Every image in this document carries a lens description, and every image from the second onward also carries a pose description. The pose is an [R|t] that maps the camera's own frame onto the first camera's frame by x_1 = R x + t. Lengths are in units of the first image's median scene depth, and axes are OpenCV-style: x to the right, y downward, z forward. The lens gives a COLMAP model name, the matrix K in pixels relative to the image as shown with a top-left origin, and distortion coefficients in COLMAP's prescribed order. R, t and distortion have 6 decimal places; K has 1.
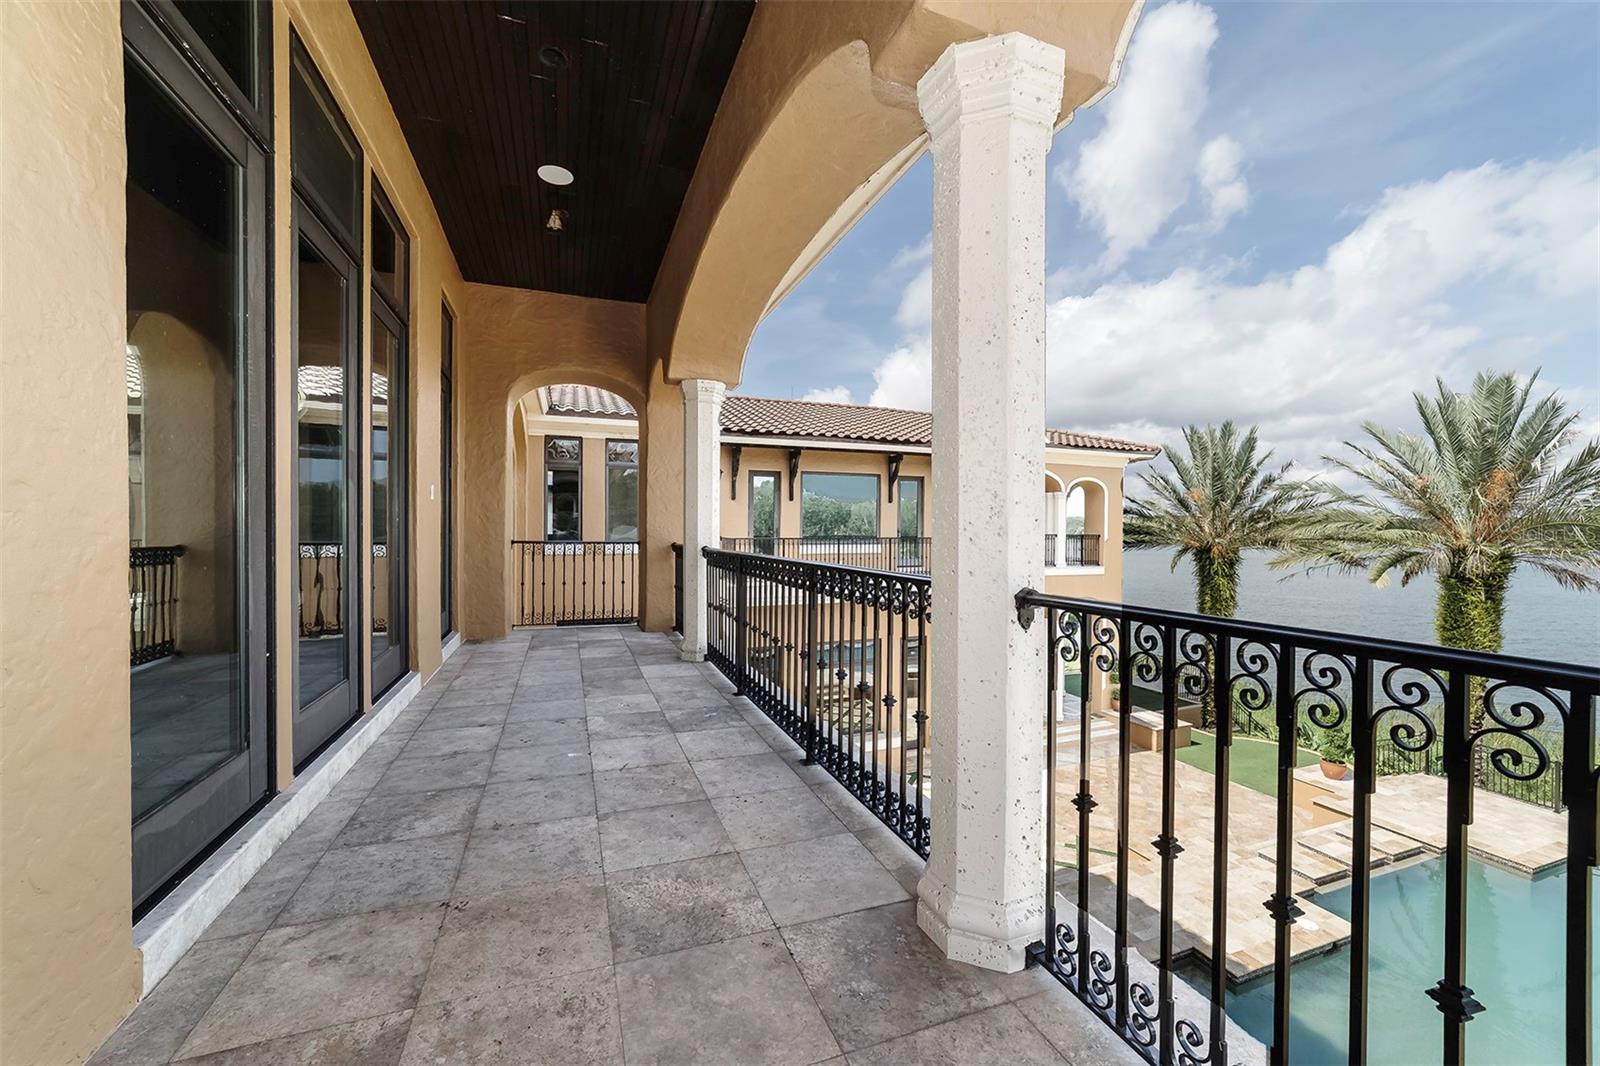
lens RADIAL K [[613.0, 0, 802.1], [0, 613.0, 538.9], [0, 0, 1]] dist [-0.010052, 0.003882]
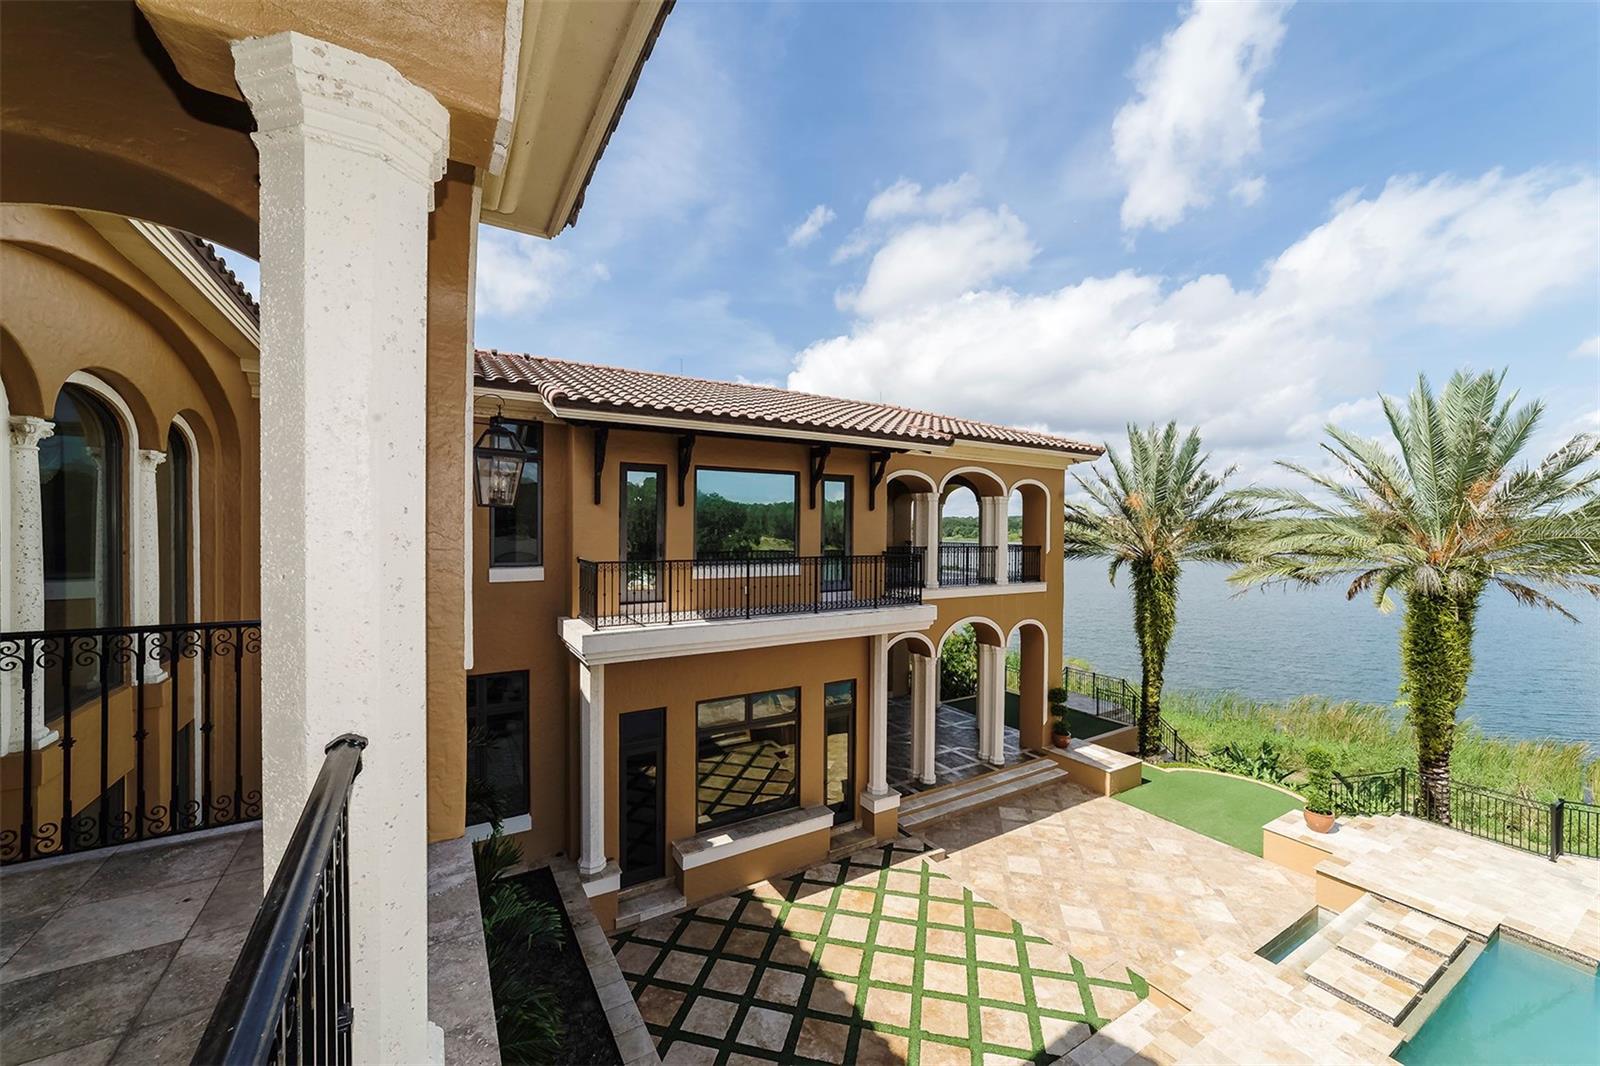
lens RADIAL K [[613.0, 0, 802.7], [0, 613.0, 534.6], [0, 0, 1]] dist [-0.010052, 0.003882]
pose [[0.983852, -0.001039, 0.178983, -0.005743], [0.002024, 0.999984, -0.005320, -0.023087], [-0.178975, 0.005596, 0.983838, 0.251657]]
